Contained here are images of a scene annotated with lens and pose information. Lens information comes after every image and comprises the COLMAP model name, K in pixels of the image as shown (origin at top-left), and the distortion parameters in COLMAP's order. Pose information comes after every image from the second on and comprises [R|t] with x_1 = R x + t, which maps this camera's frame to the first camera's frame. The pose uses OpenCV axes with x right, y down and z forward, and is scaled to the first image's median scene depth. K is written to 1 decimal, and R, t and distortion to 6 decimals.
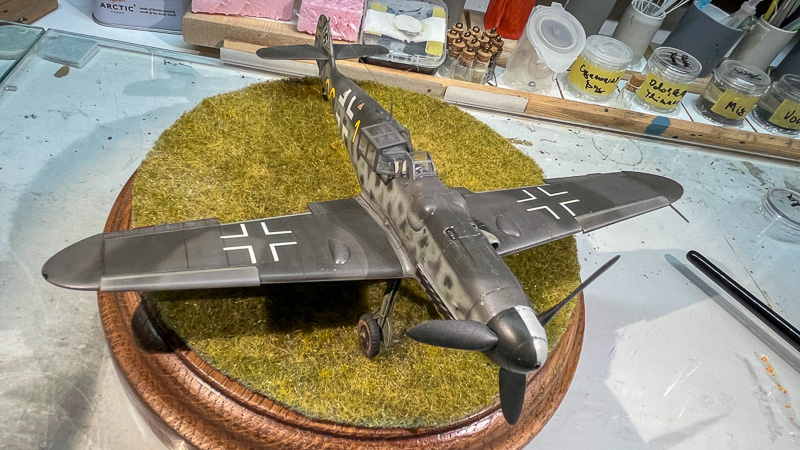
lens RADIAL K [[559.3, 0, 360.1], [0, 559.3, 186.8], [0, 0, 1]] dist [0.000357, -0.005828]
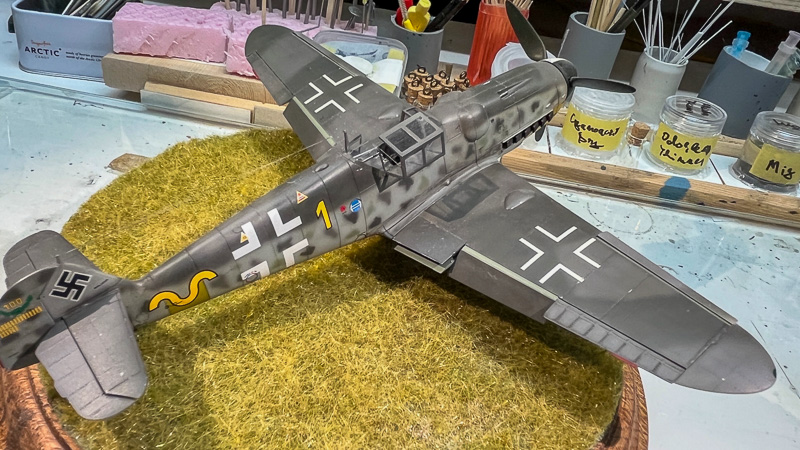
lens RADIAL K [[680.4, 0, 360.4], [0, 680.4, 197.0], [0, 0, 1]] dist [-0.001806, -0.003000]
pose [[0.992895, 0.014570, -0.118097, 0.284979], [-0.038839, 0.977801, -0.205904, 0.157858], [0.112475, 0.209028, 0.971420, 0.037121]]
